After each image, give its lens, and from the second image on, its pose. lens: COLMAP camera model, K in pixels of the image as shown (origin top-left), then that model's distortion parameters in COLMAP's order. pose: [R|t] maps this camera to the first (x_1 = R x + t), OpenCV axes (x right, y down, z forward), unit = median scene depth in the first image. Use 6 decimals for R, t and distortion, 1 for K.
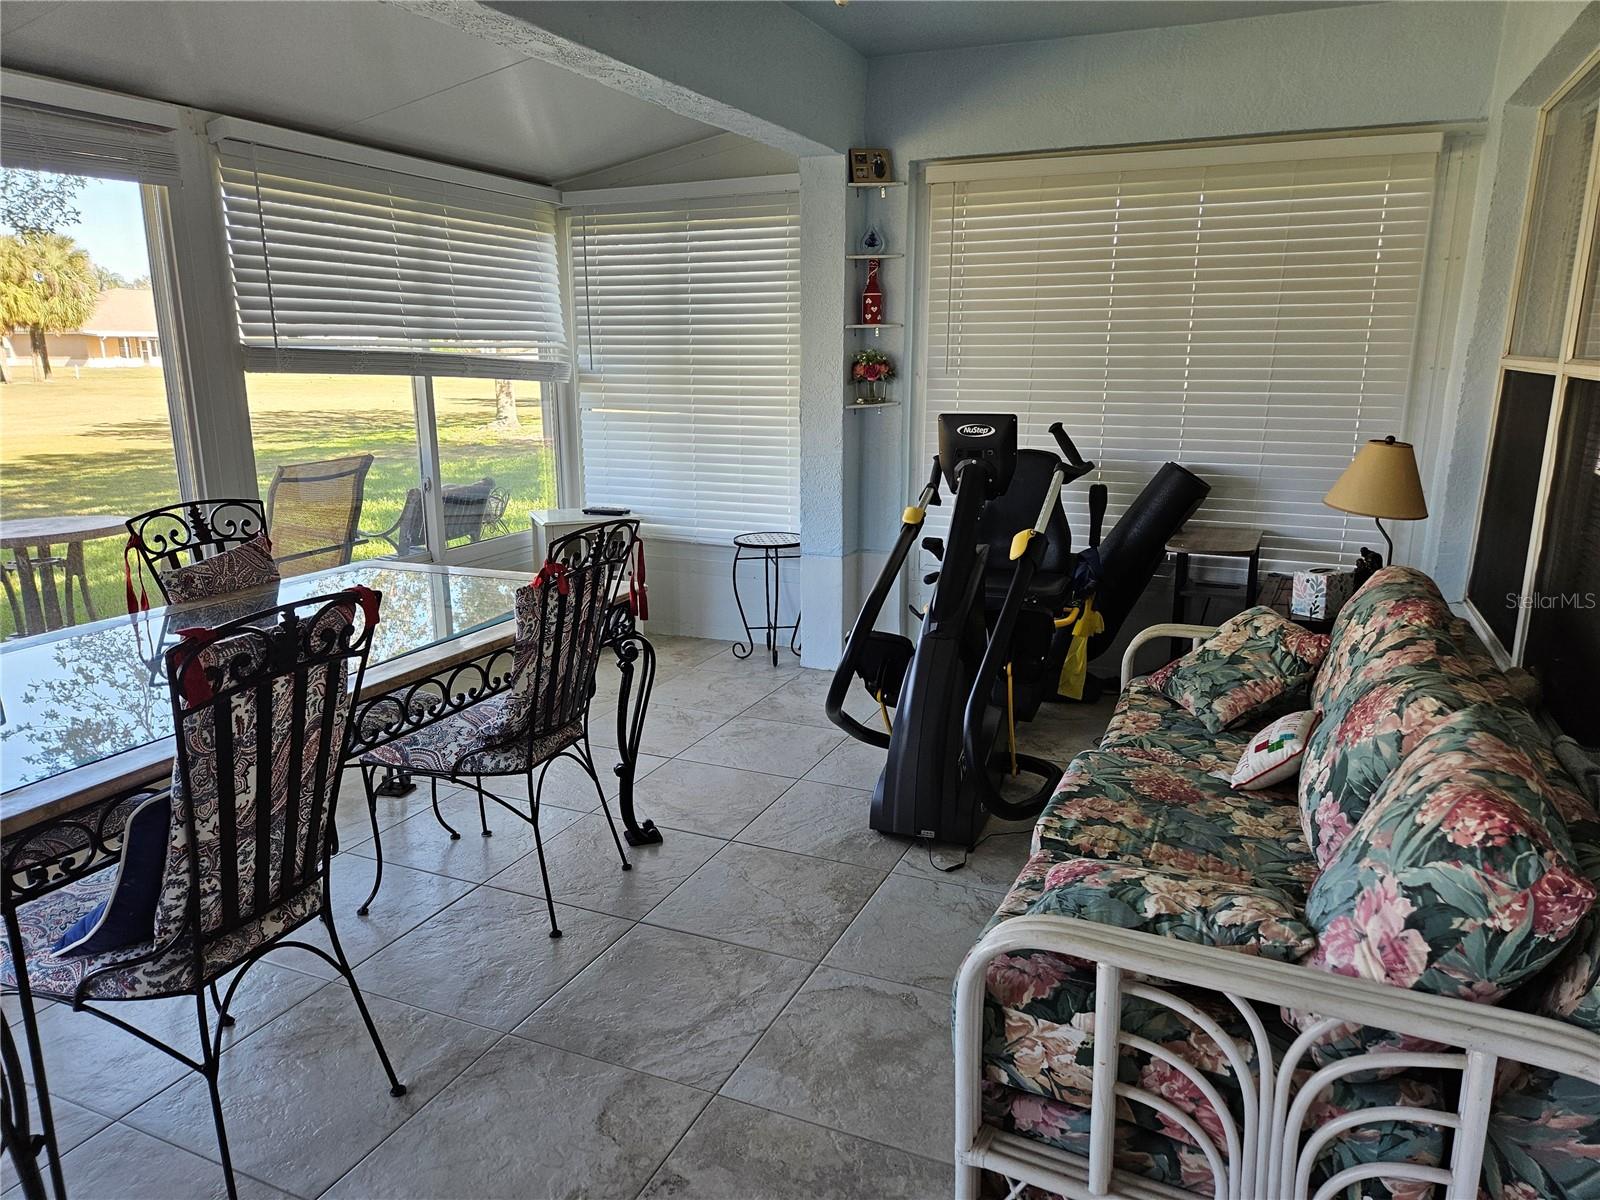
lens RADIAL K [[1062.2, 0, 799.7], [0, 1062.2, 596.4], [0, 0, 1]] dist [0.062193, -0.049139]
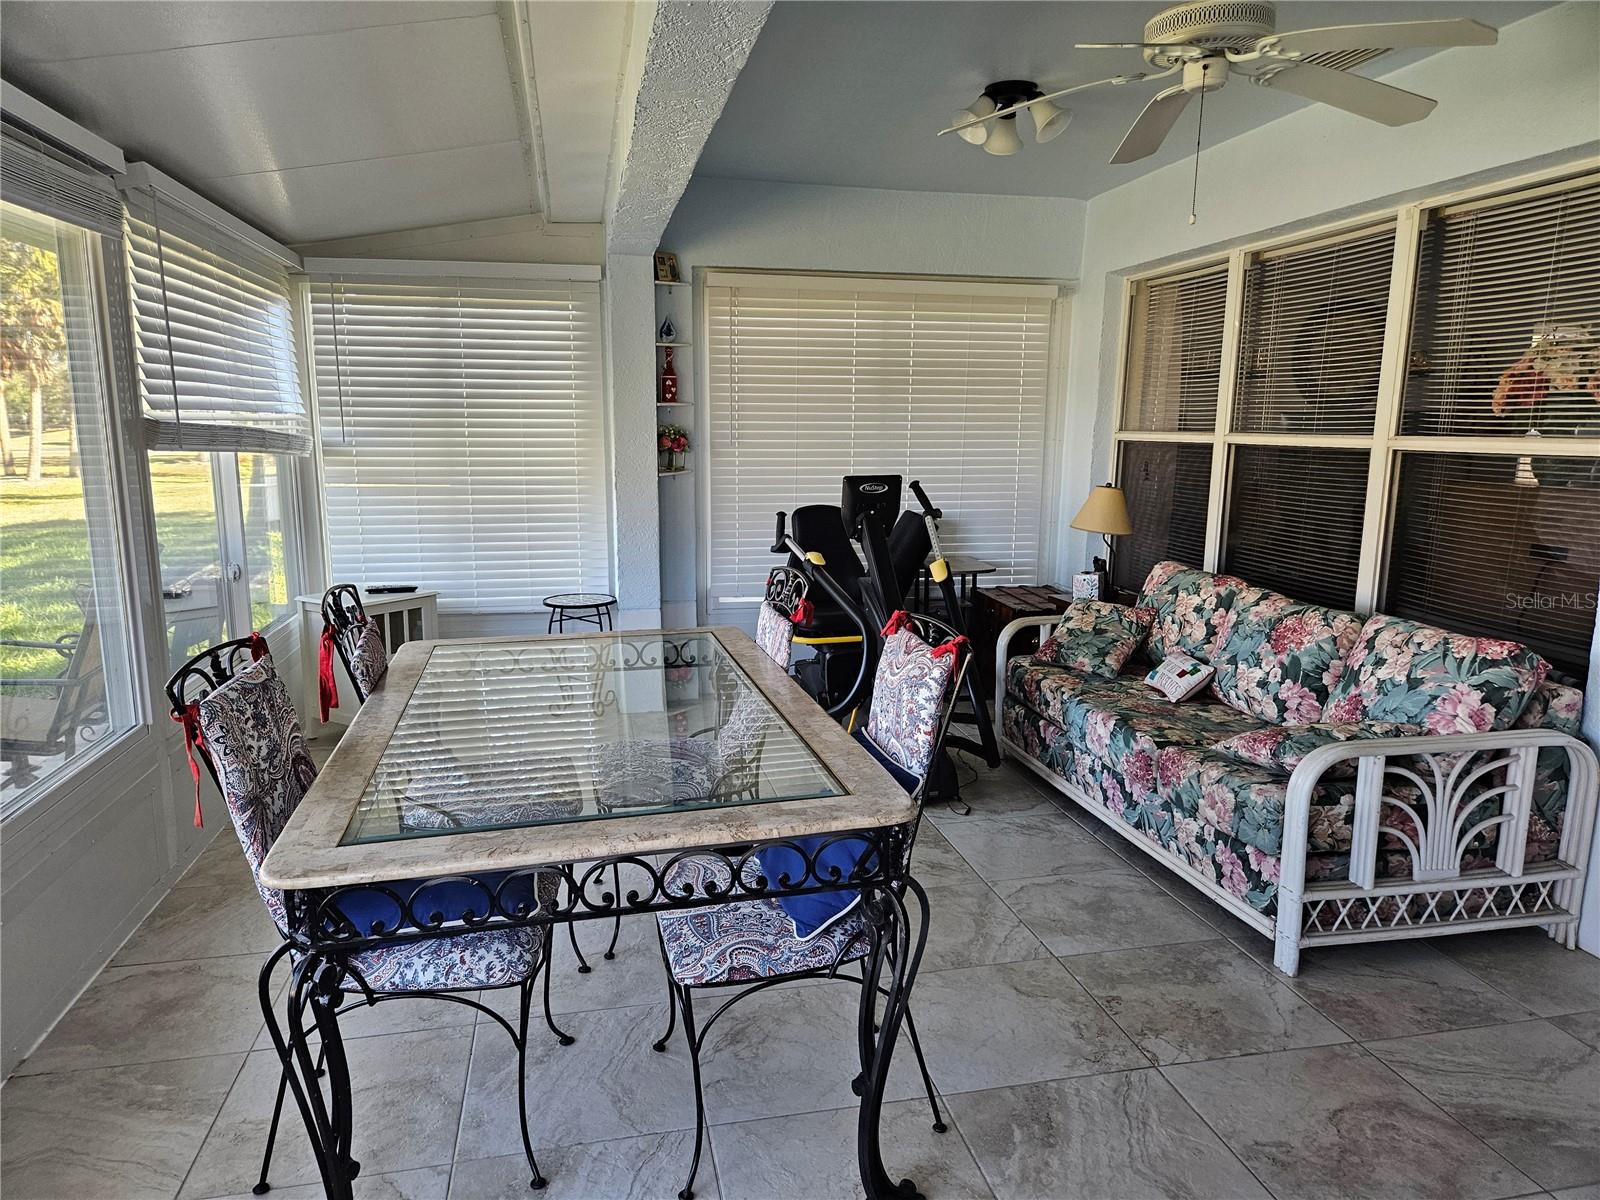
lens RADIAL K [[1062.2, 0, 792.9], [0, 1062.2, 610.0], [0, 0, 1]] dist [0.062193, -0.049139]
pose [[0.817034, -0.097674, 0.568256, -0.610191], [0.126356, 0.991922, -0.011177, -0.006307], [-0.562574, 0.080935, 0.822776, 0.006072]]
